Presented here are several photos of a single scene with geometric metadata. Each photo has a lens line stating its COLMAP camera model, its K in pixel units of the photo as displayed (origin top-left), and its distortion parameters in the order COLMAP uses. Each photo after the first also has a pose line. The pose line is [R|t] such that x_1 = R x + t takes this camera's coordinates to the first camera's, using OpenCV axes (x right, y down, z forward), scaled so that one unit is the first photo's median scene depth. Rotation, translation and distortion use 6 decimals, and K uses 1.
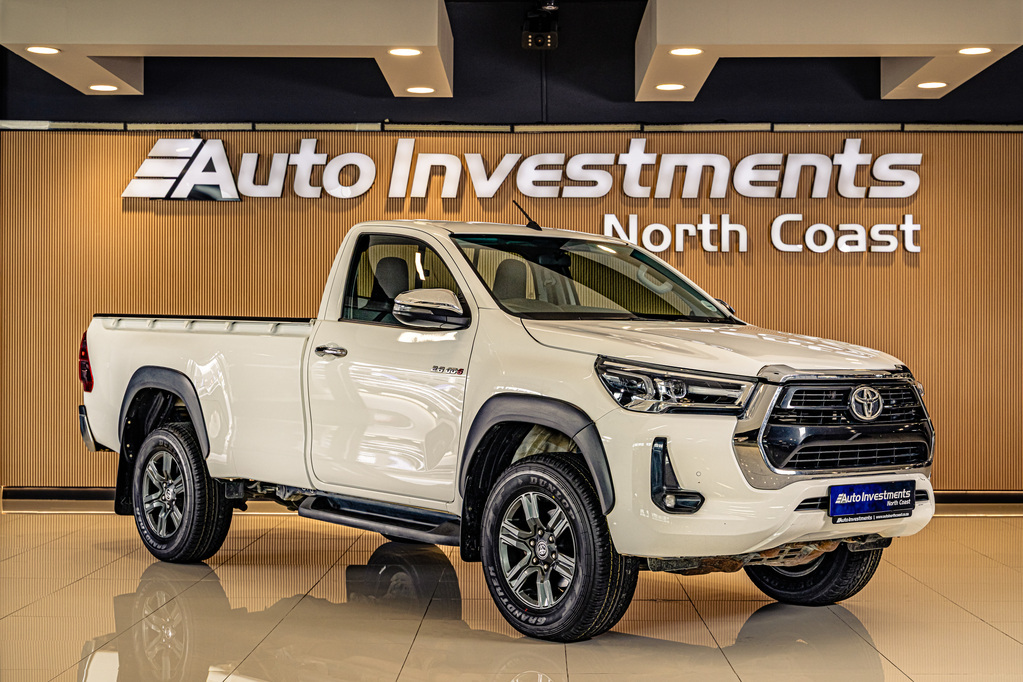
lens RADIAL K [[1678.5, 0, 511.5], [0, 1678.5, 341.0], [0, 0, 1]] dist [0.001406, -0.063879]
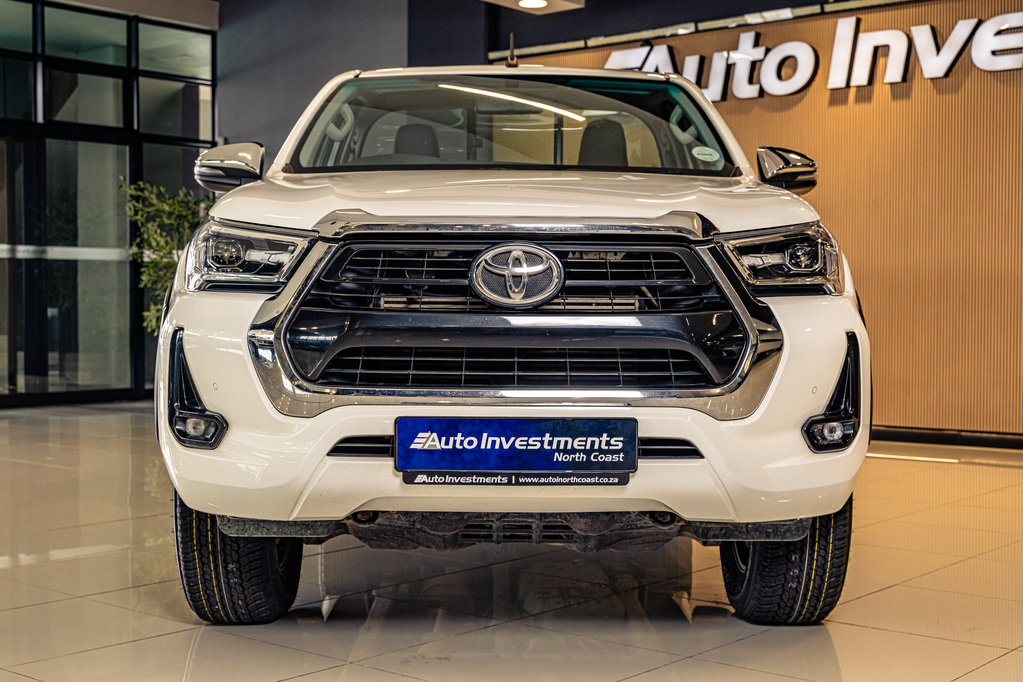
lens RADIAL K [[1397.3, 0, 511.5], [0, 1397.3, 341.0], [0, 0, 1]] dist [-0.004416, -0.011618]
pose [[0.771104, 0.015354, -0.636524, 0.497614], [0.003612, 0.999588, 0.028487, 0.045266], [0.636699, -0.024266, 0.770731, 0.632319]]
